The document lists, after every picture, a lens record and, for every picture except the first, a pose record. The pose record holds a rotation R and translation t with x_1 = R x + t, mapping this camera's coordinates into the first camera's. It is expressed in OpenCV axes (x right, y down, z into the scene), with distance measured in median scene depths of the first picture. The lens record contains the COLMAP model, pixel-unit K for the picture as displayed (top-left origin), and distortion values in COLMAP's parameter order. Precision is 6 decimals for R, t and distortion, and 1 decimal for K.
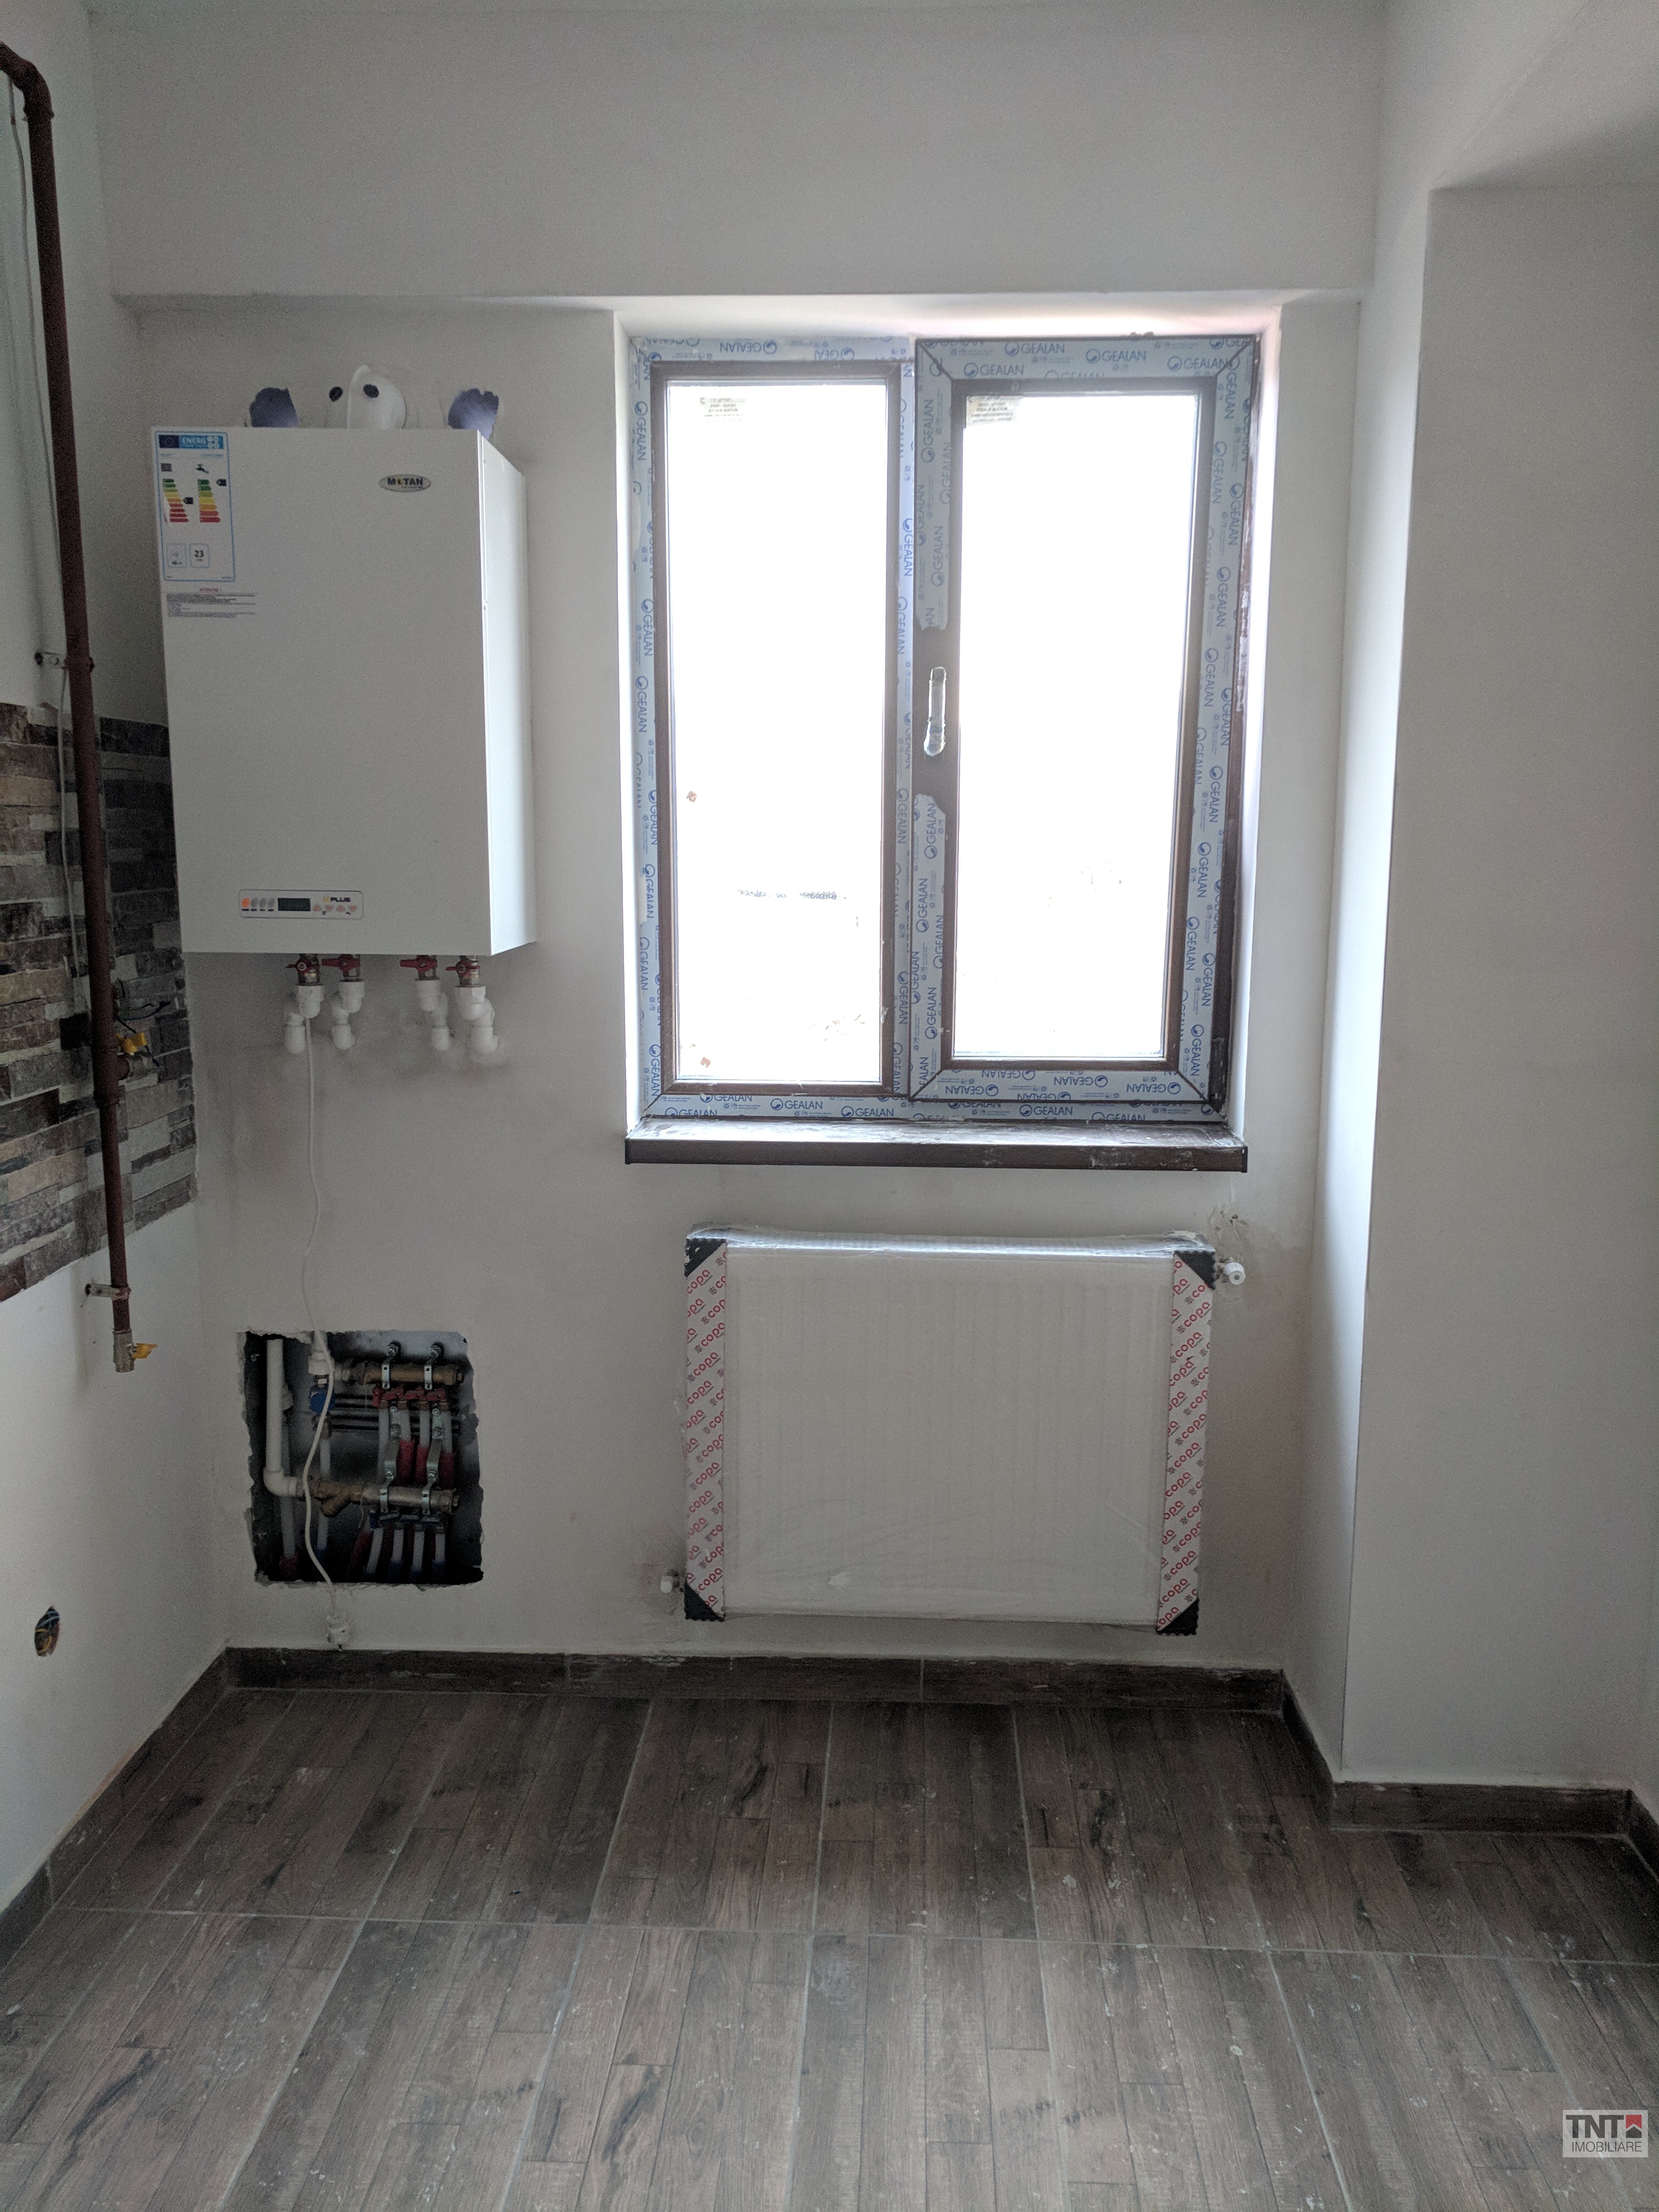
lens RADIAL K [[1650.4, 0, 833.8], [0, 1650.4, 1103.6], [0, 0, 1]] dist [-0.006462, 0.018836]
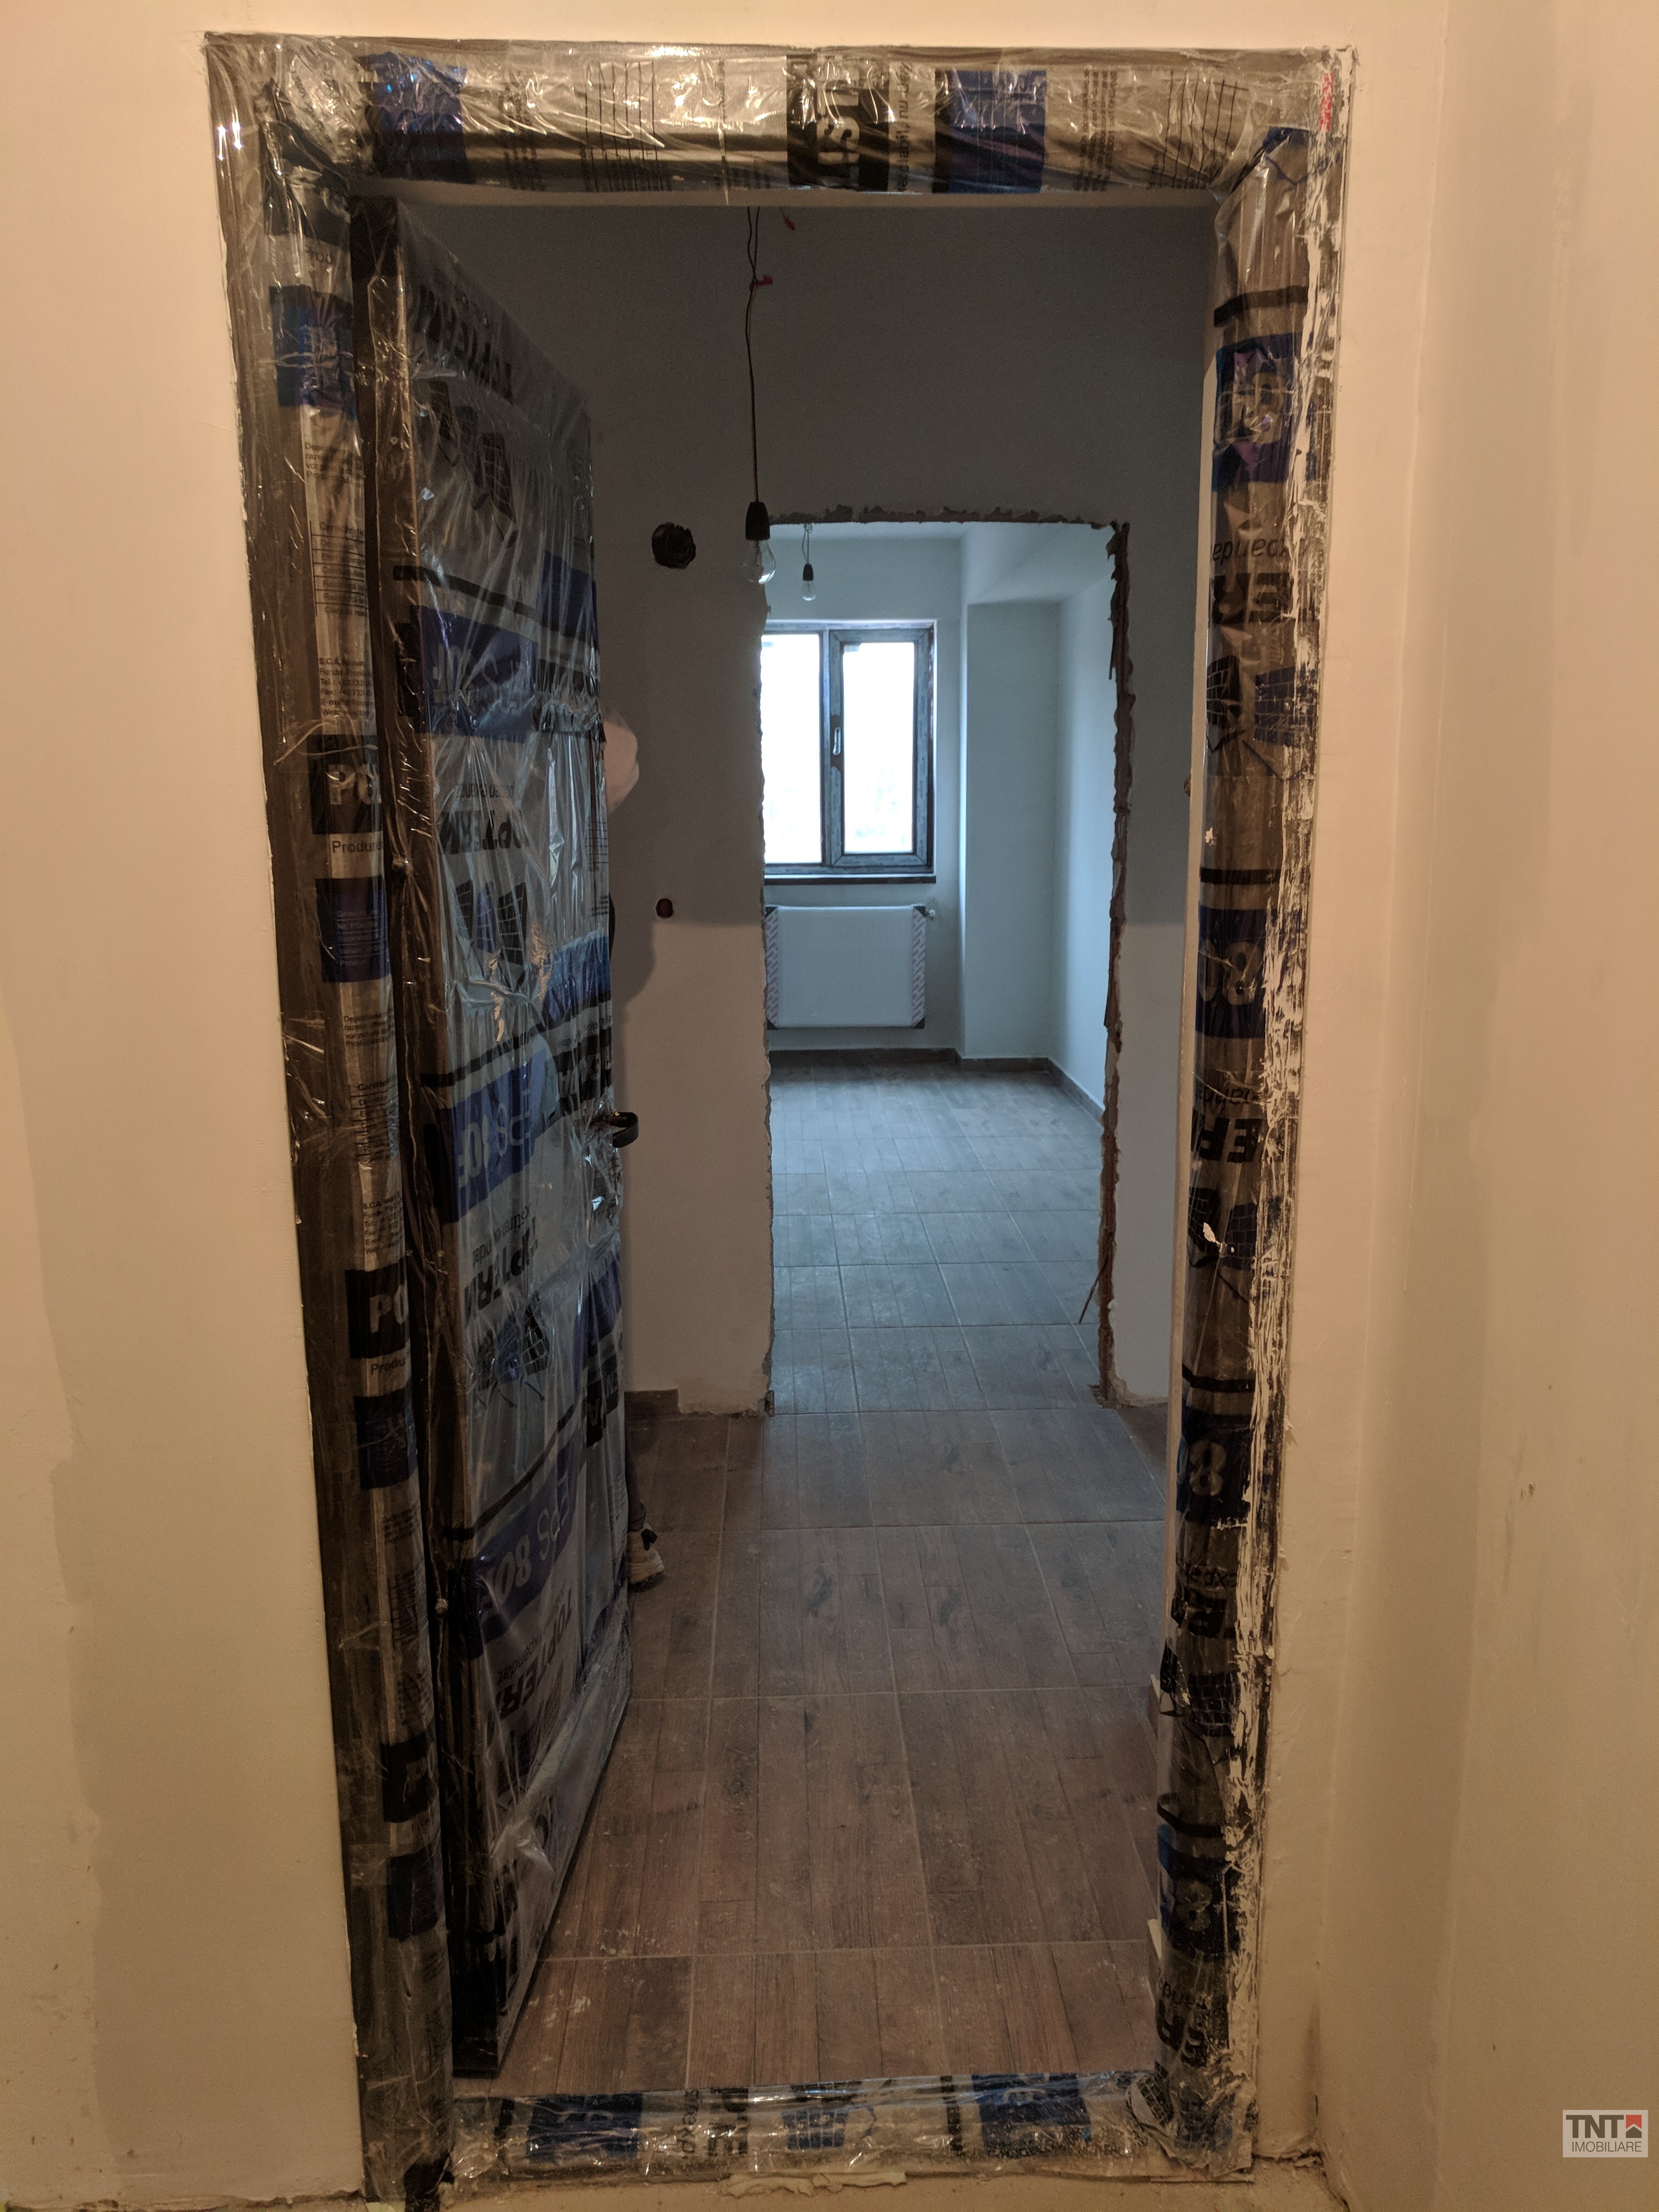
lens RADIAL K [[1650.4, 0, 827.6], [0, 1650.4, 1108.0], [0, 0, 1]] dist [-0.006462, 0.018836]
pose [[0.998039, -0.024209, 0.057721, -0.158634], [0.022528, 0.999308, 0.029615, 0.378082], [-0.058398, -0.028256, 0.997893, -2.211865]]
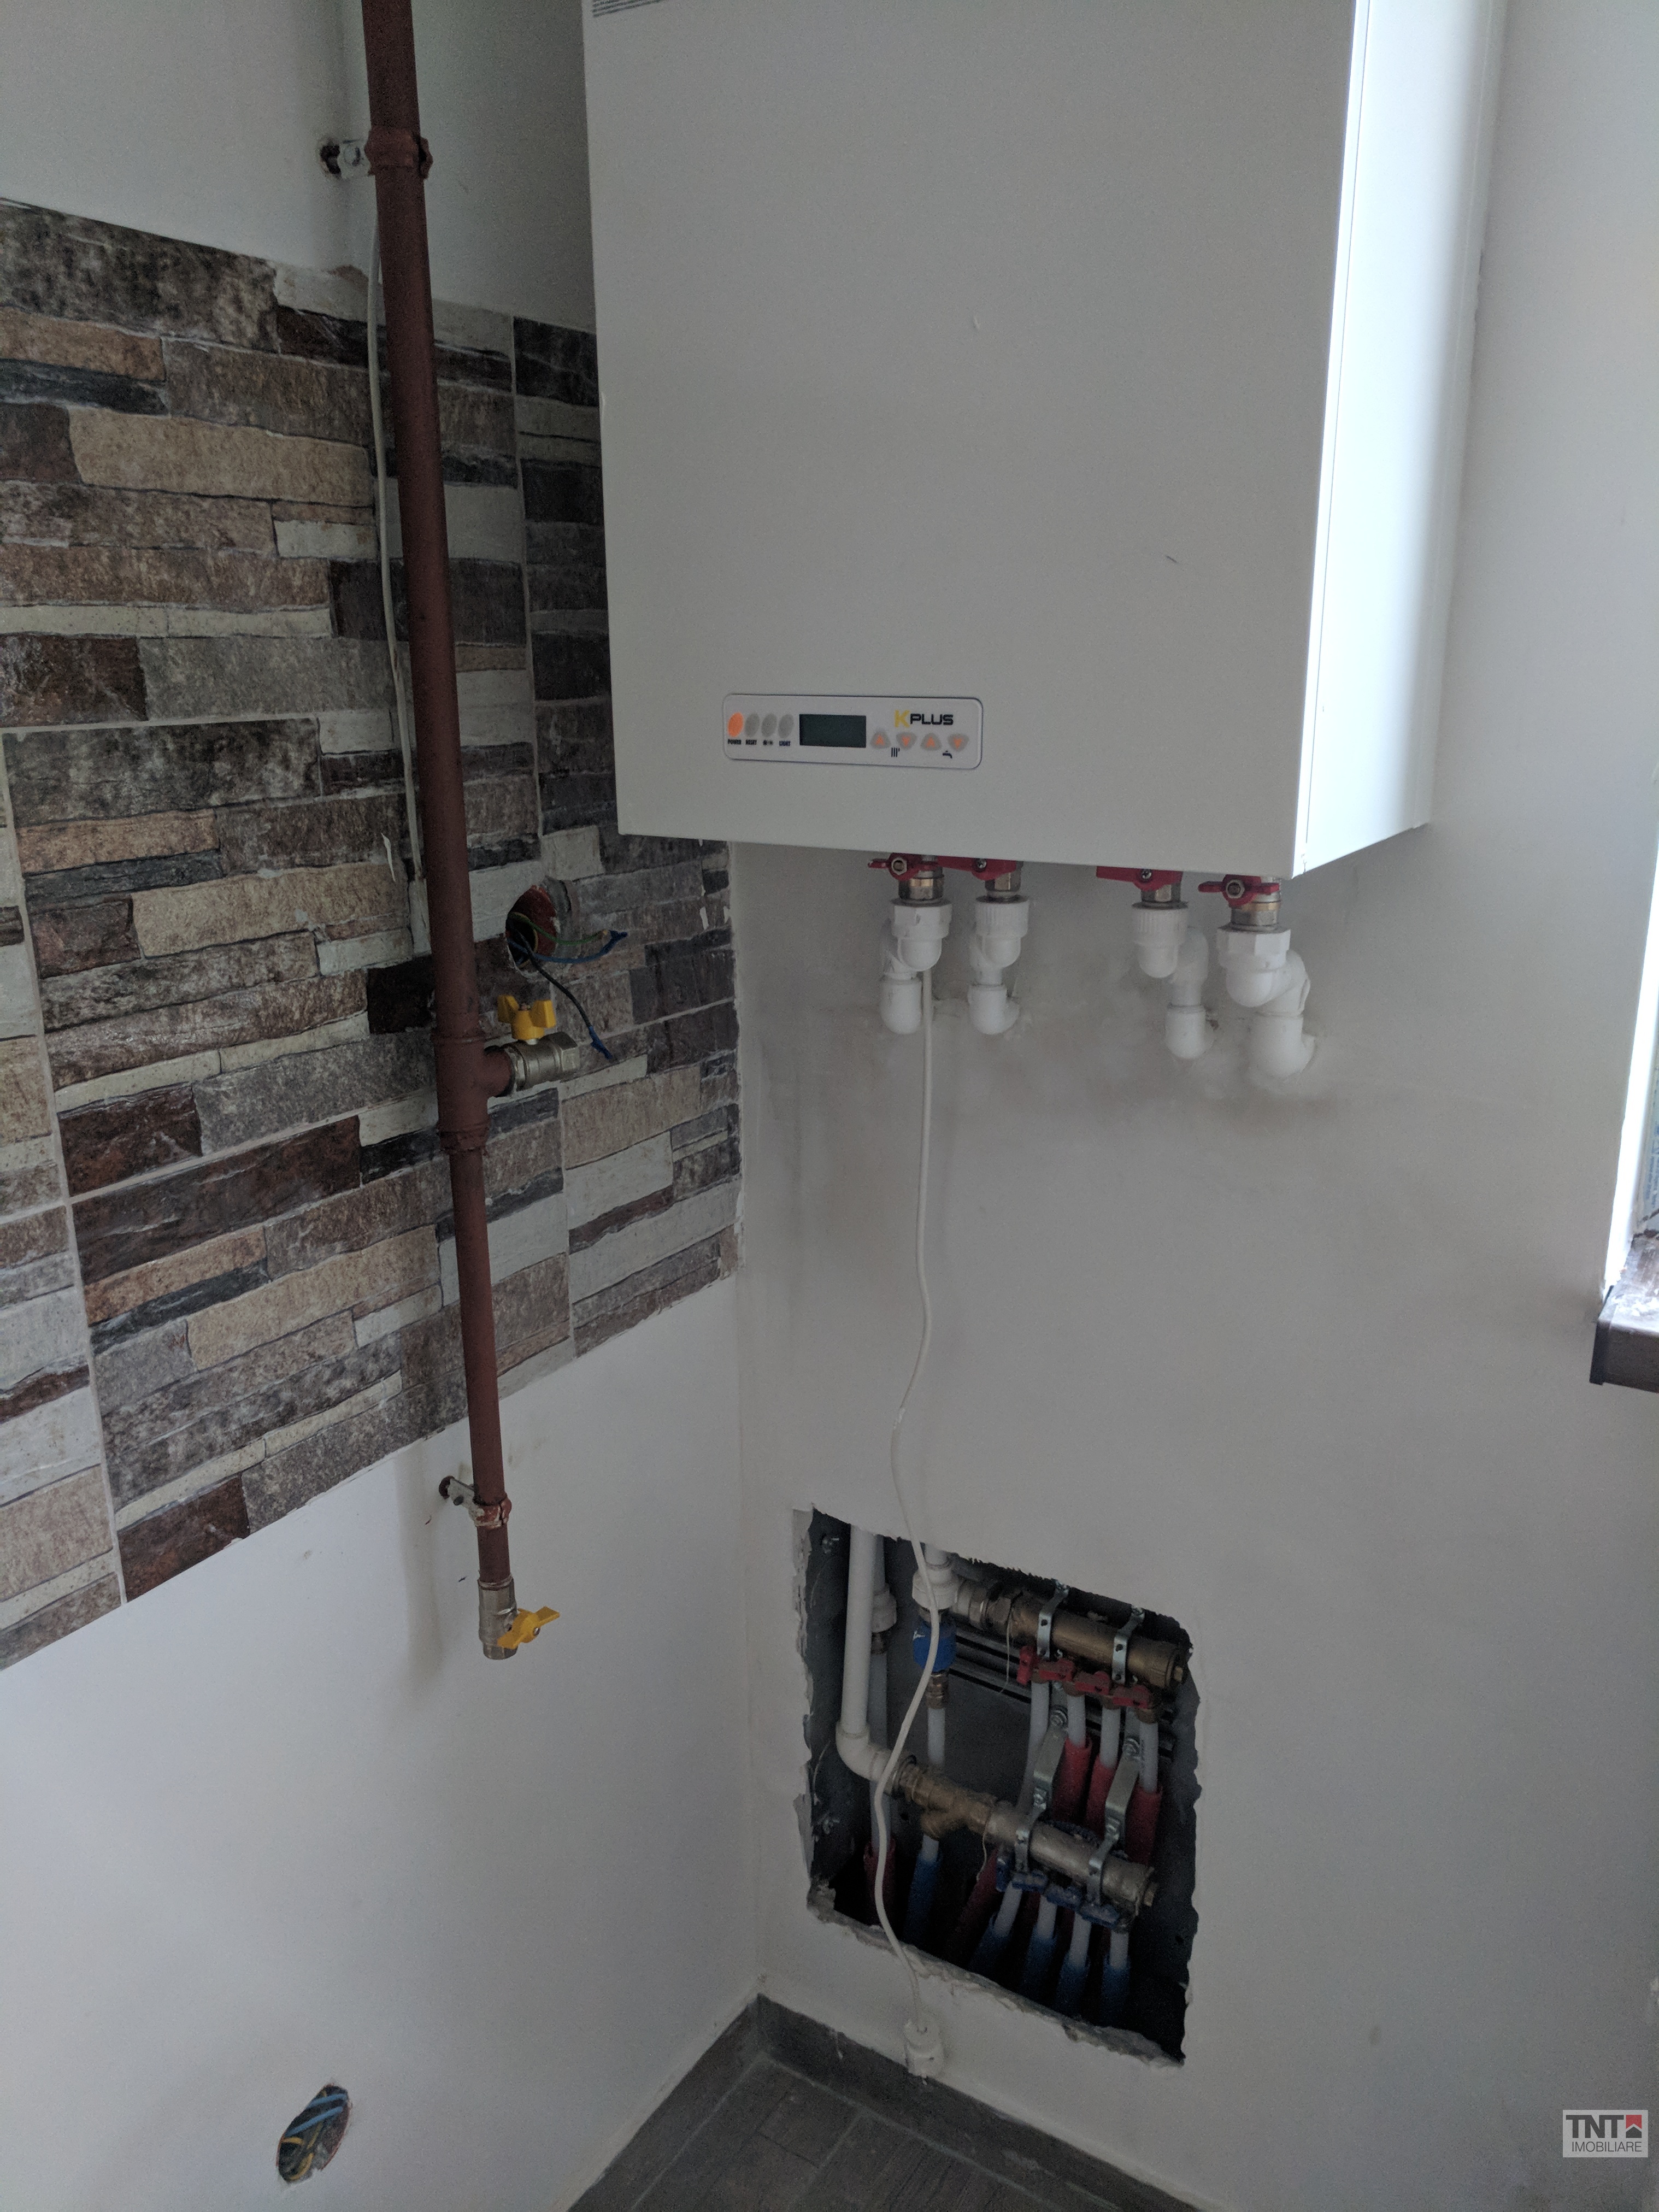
lens RADIAL K [[1650.4, 0, 860.5], [0, 1650.4, 1113.0], [0, 0, 1]] dist [-0.006462, 0.018836]
pose [[0.872052, 0.122191, -0.473914, -0.100688], [-0.068614, 0.989292, 0.128815, -0.071762], [0.484580, -0.079816, 0.871098, 0.572147]]
